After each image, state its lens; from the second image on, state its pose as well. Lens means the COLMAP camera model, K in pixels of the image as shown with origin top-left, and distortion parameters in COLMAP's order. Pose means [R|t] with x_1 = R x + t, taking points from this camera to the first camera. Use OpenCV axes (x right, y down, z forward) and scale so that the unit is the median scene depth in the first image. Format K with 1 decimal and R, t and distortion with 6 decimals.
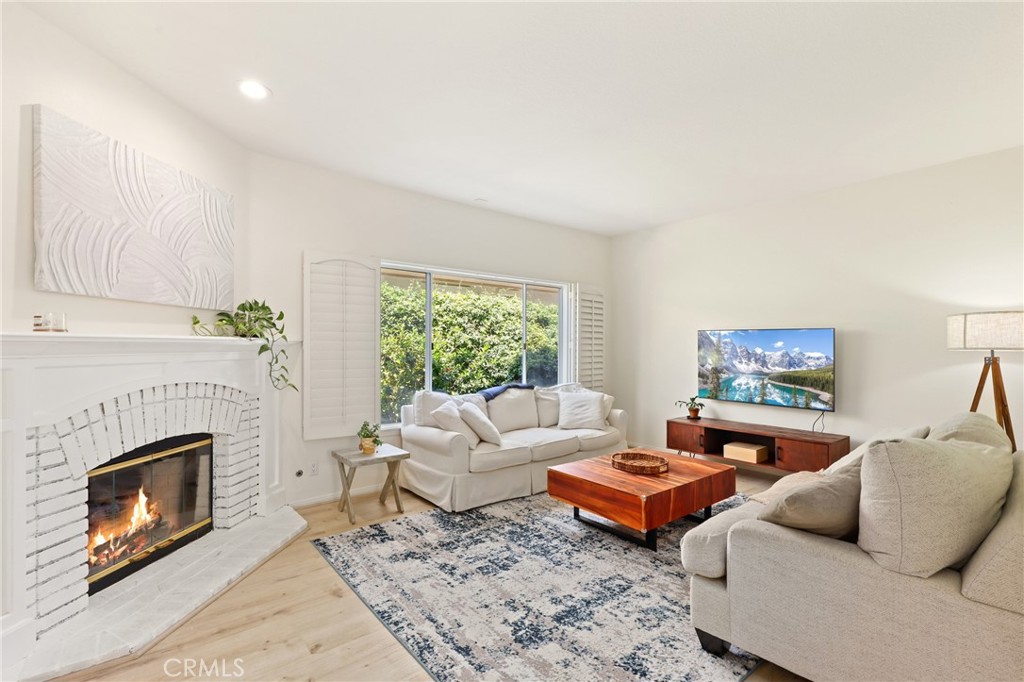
lens RADIAL K [[471.0, 0, 507.8], [0, 471.0, 348.0], [0, 0, 1]] dist [0.000867, -0.000958]
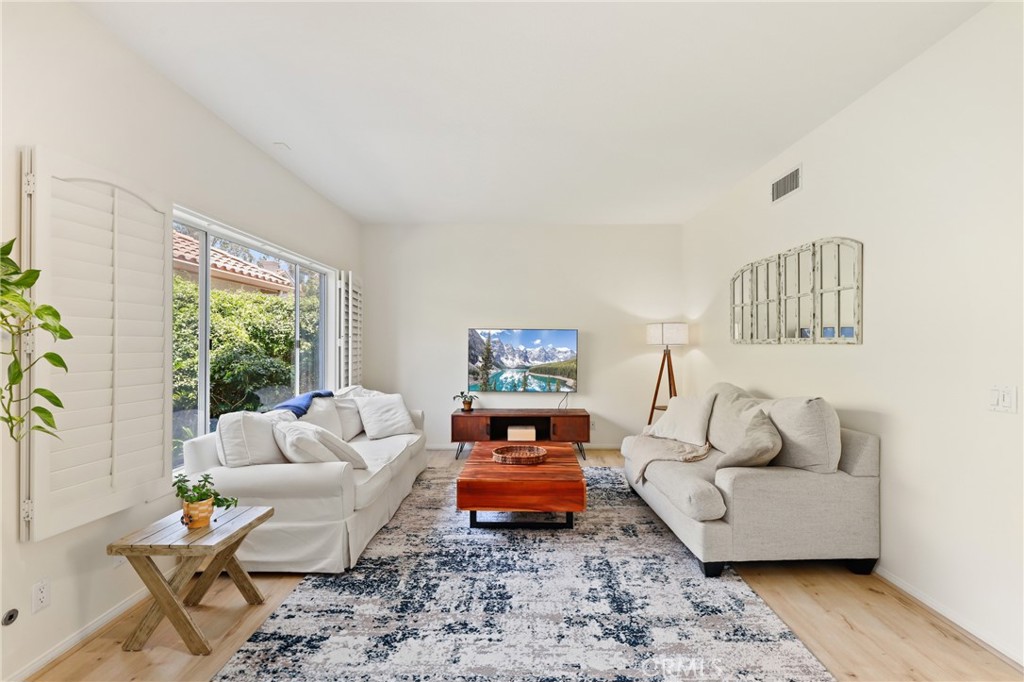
lens RADIAL K [[471.0, 0, 507.3], [0, 471.0, 343.7], [0, 0, 1]] dist [0.000867, -0.000958]
pose [[0.625639, 0.001444, 0.780111, -0.469783], [0.002719, 0.999988, -0.004032, -0.000618], [-0.780108, 0.004643, 0.625628, 0.304114]]
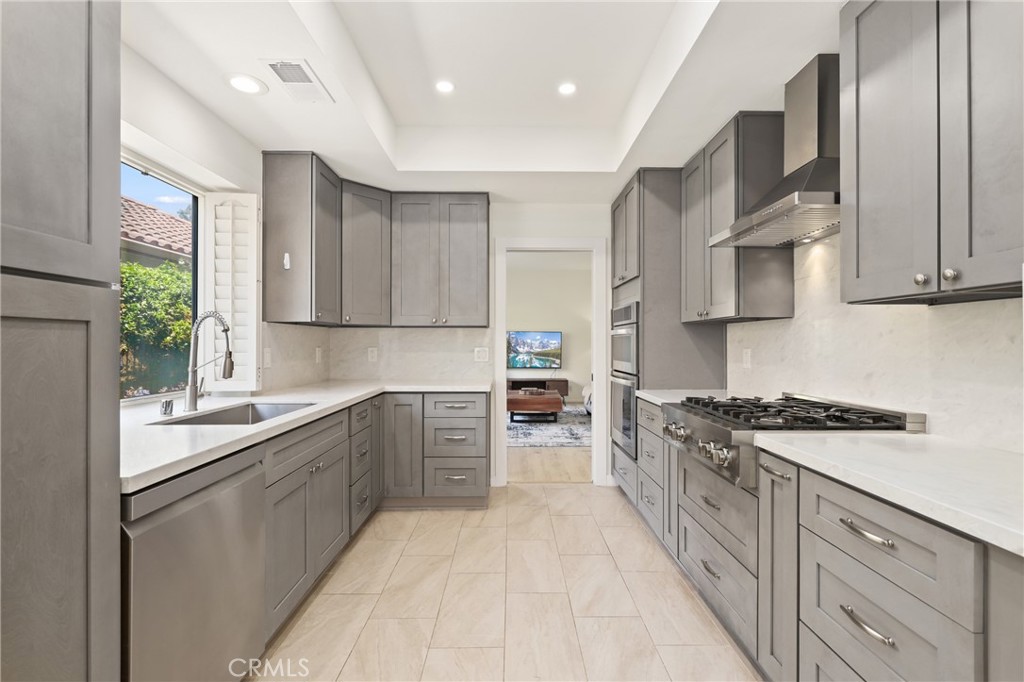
lens RADIAL K [[471.0, 0, 515.9], [0, 471.0, 338.6], [0, 0, 1]] dist [0.000867, -0.000958]
pose [[0.600302, -0.003494, 0.799766, -1.211630], [0.001975, 0.999994, 0.002886, -0.011848], [-0.799771, -0.000153, 0.600305, -0.175215]]
